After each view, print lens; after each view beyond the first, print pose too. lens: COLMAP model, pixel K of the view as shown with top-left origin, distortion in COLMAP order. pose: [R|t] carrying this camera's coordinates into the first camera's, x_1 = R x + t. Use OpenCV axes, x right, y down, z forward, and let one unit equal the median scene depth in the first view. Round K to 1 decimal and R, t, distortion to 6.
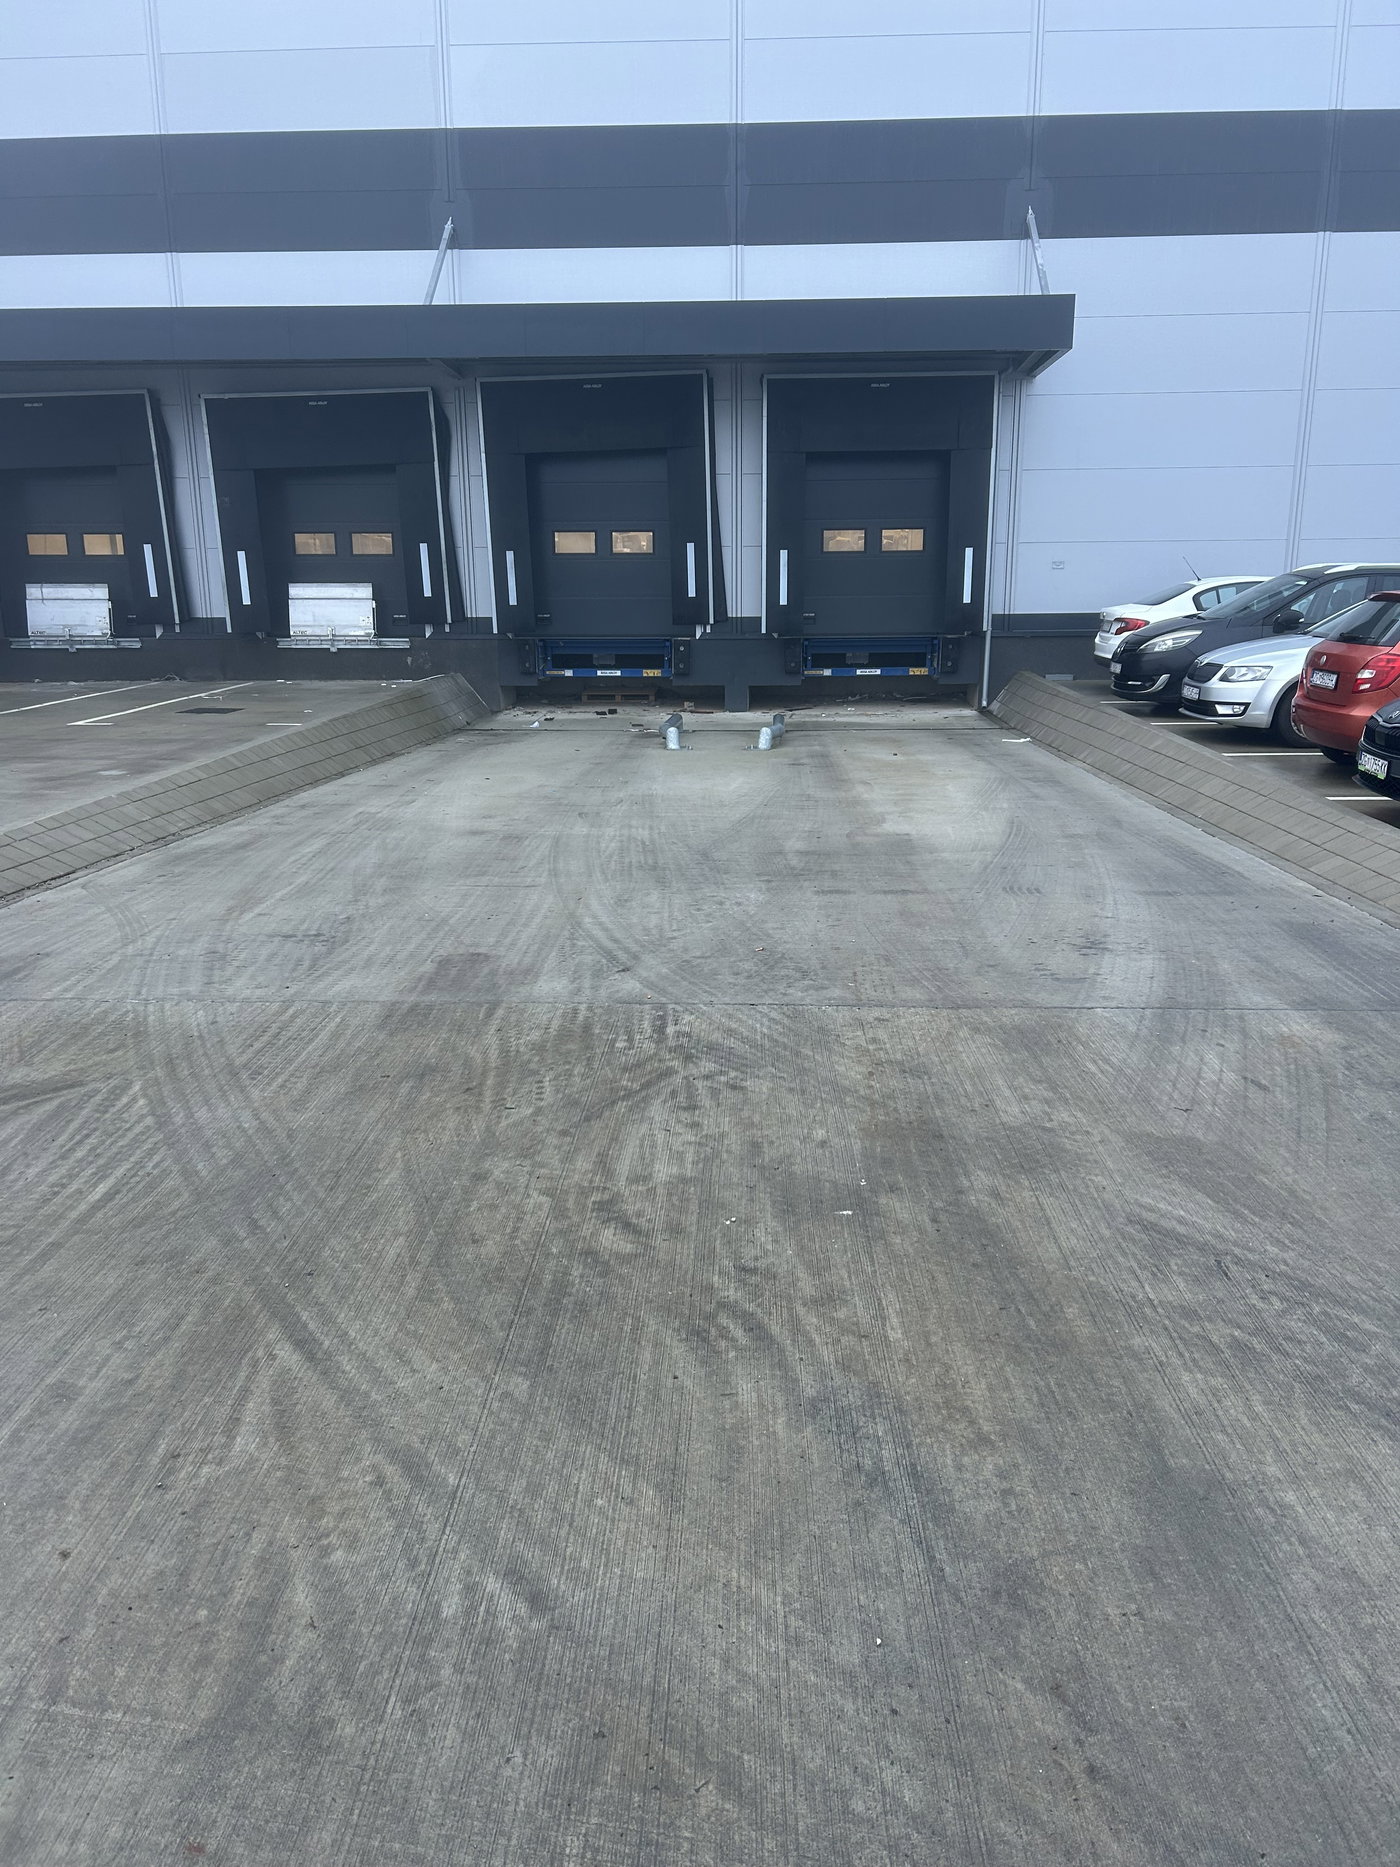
lens RADIAL K [[1418.1, 0, 704.7], [0, 1418.1, 937.1], [0, 0, 1]] dist [0.053928, -0.056392]
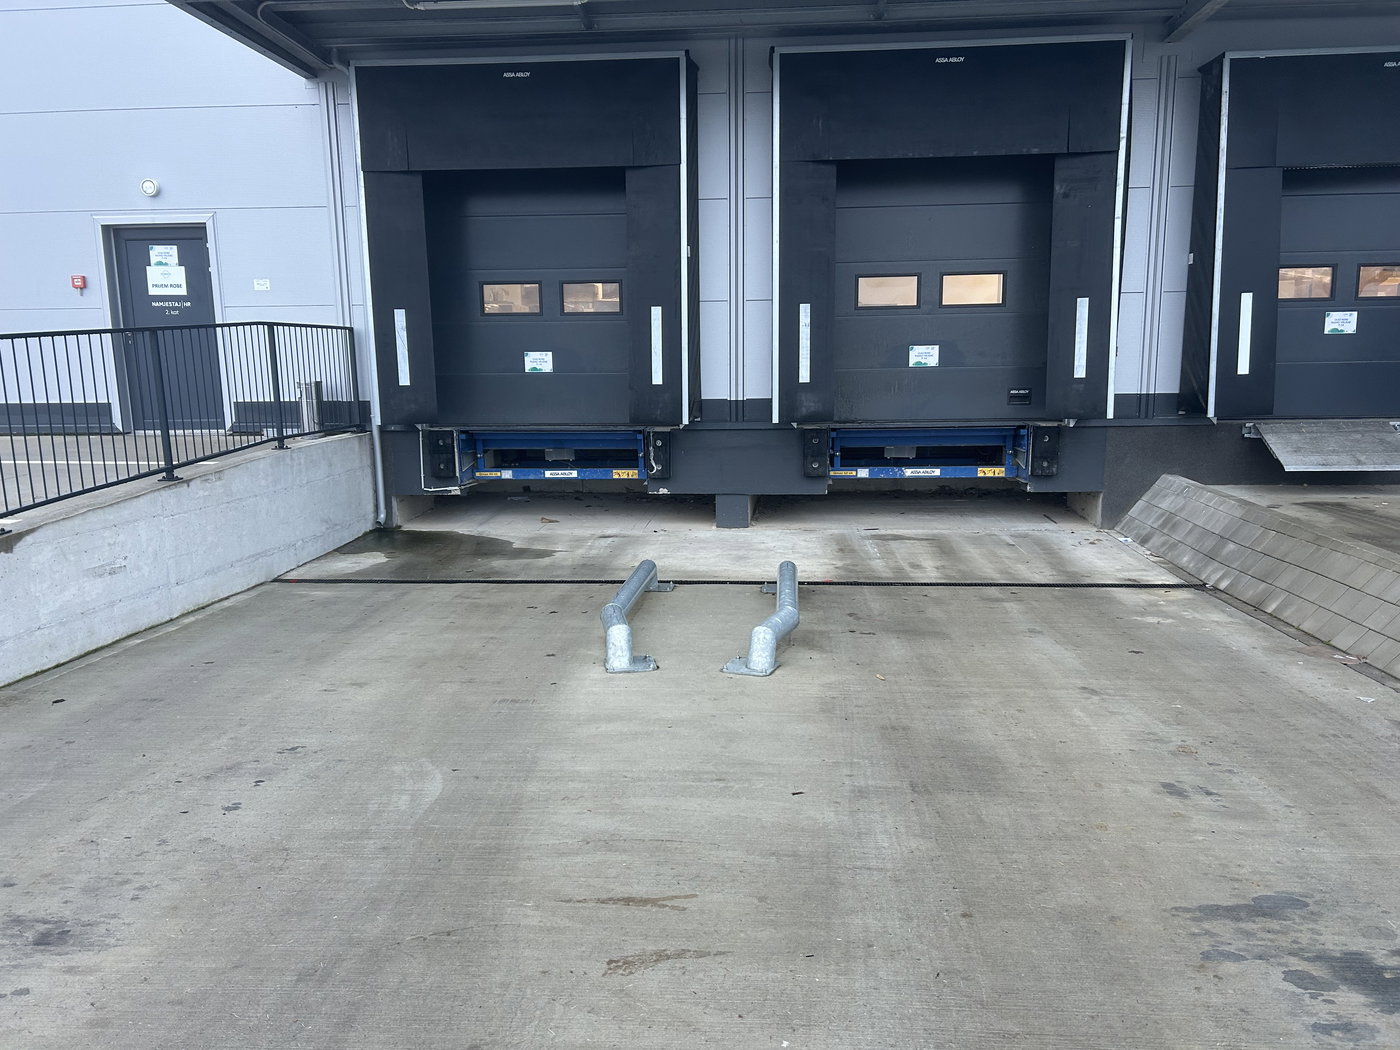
lens RADIAL K [[1063.4, 0, 698.0], [0, 1063.4, 530.3], [0, 0, 1]] dist [0.053928, -0.056392]
pose [[0.999890, -0.006132, -0.013517, 0.009925], [0.004989, 0.996538, -0.082989, -0.117080], [0.013979, 0.082912, 0.996459, 0.480566]]
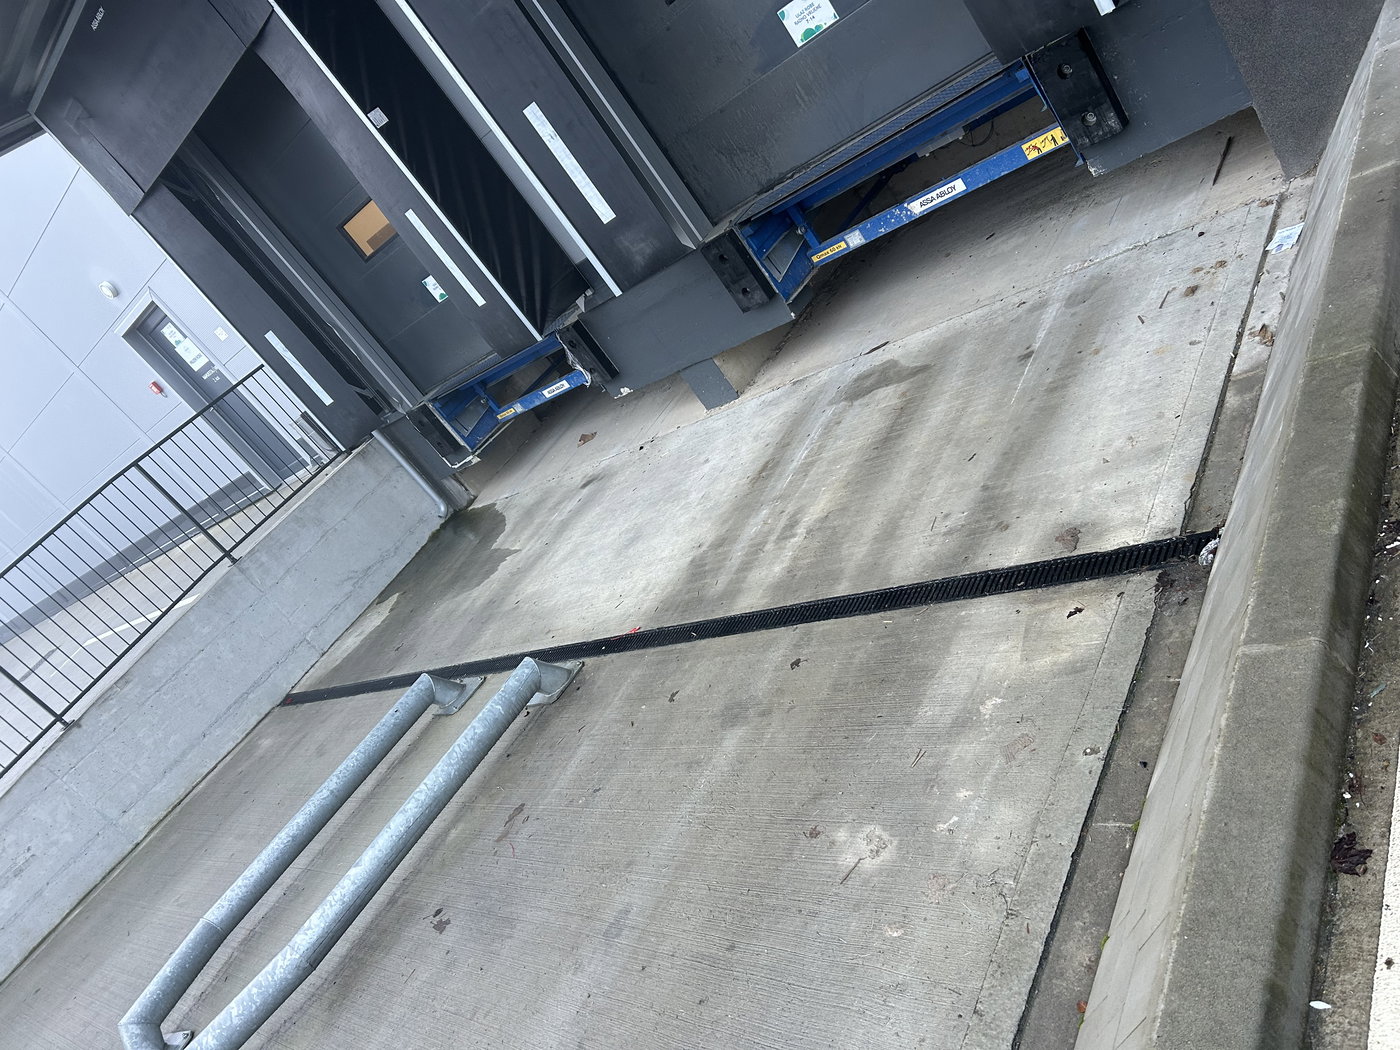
lens RADIAL K [[1063.4, 0, 703.3], [0, 1063.4, 523.6], [0, 0, 1]] dist [0.053928, -0.056392]
pose [[0.688127, -0.219518, -0.691587, 0.264815], [0.455421, 0.872677, 0.176144, -0.196457], [0.564866, -0.436173, 0.700486, 0.749361]]
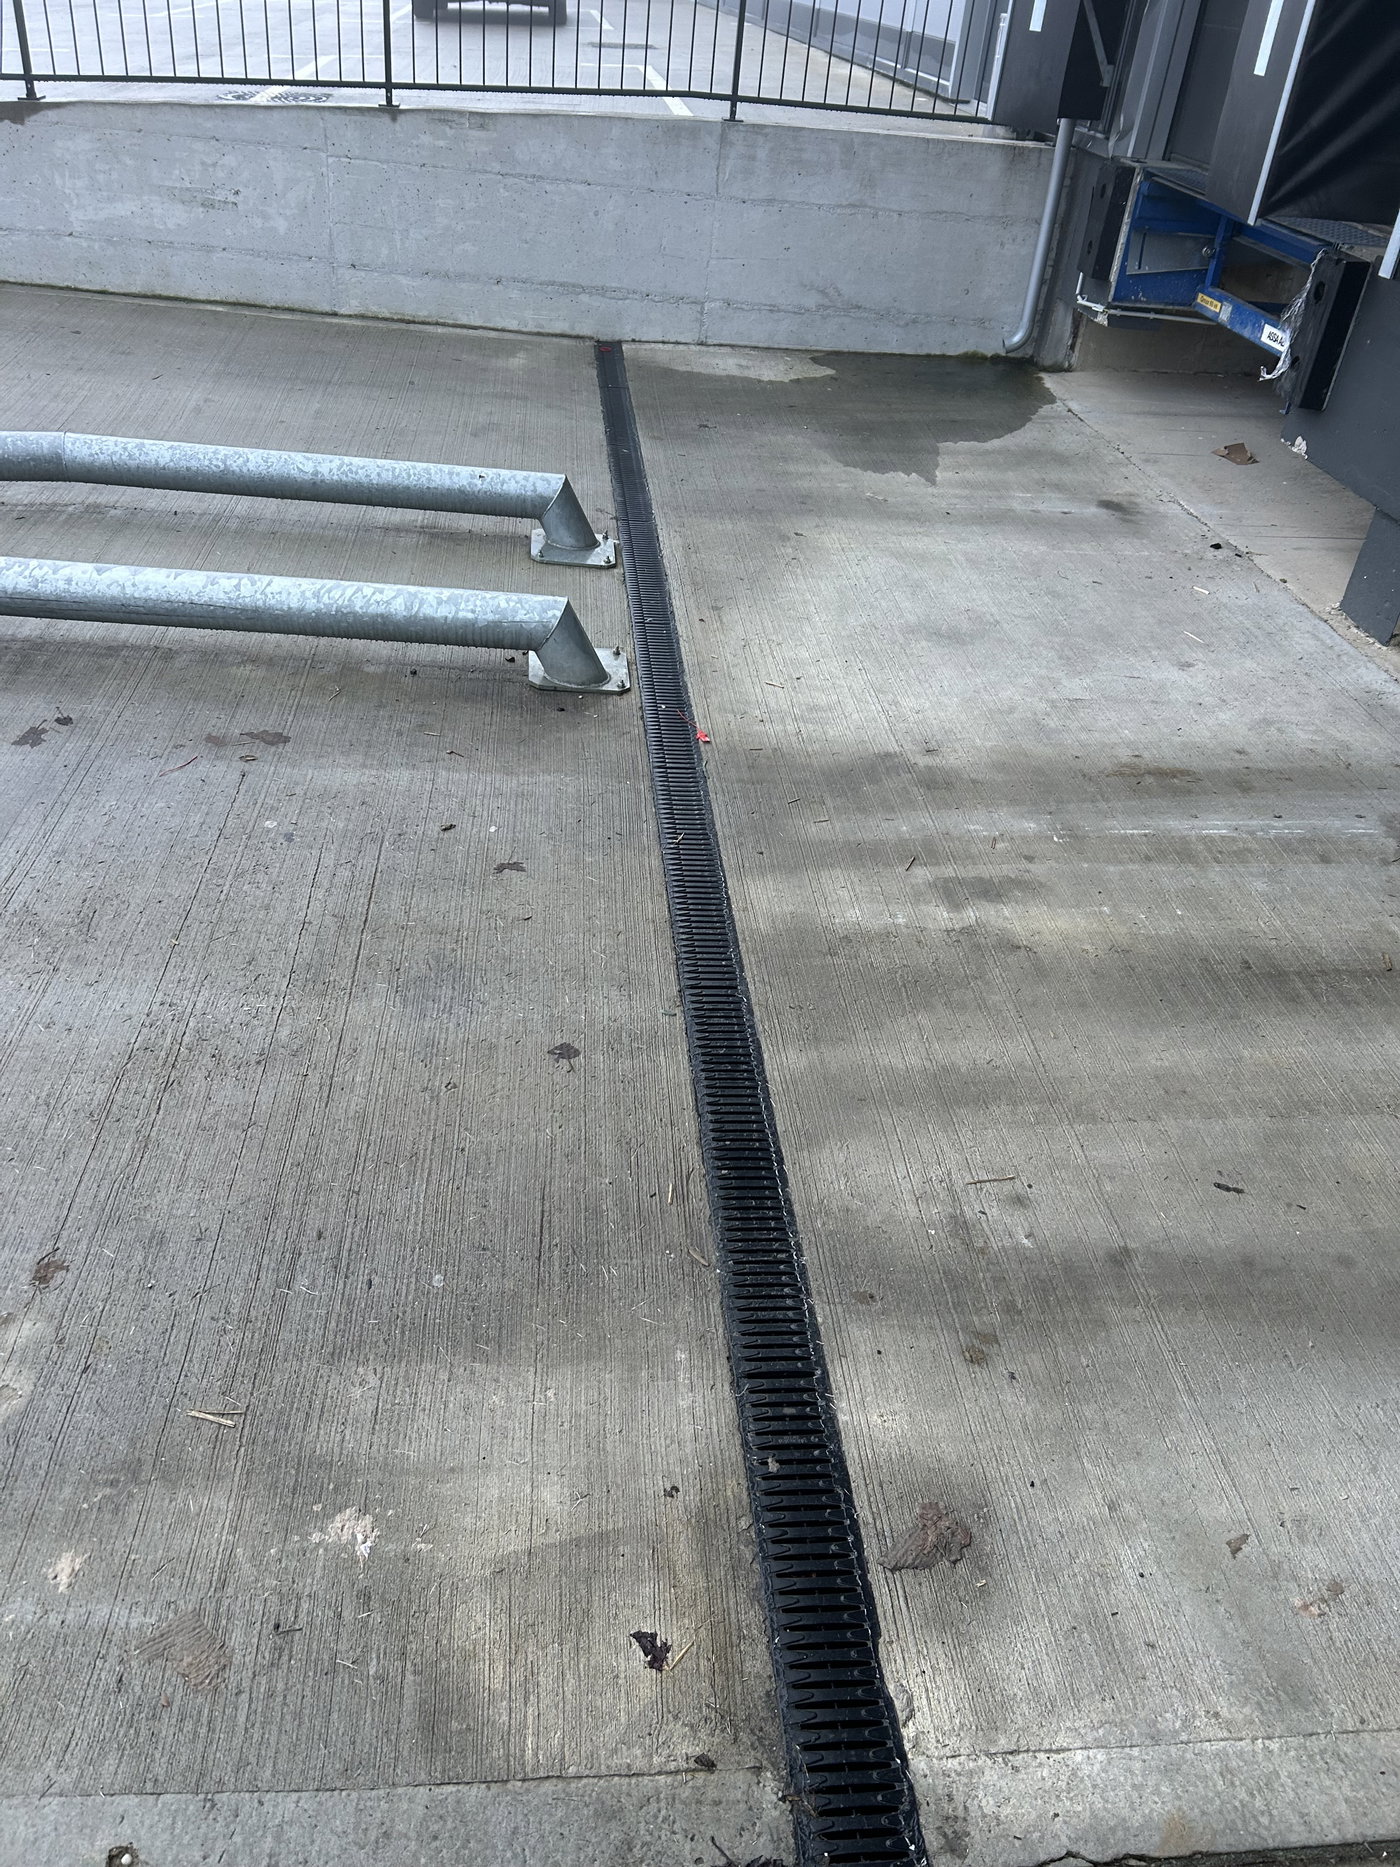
lens RADIAL K [[1418.1, 0, 685.8], [0, 1418.1, 943.8], [0, 0, 1]] dist [0.053928, -0.056392]
pose [[0.137883, 0.575932, -0.805786, 0.231314], [-0.321300, 0.795569, 0.513650, -0.209485], [0.936886, 0.188076, 0.294742, 0.865063]]
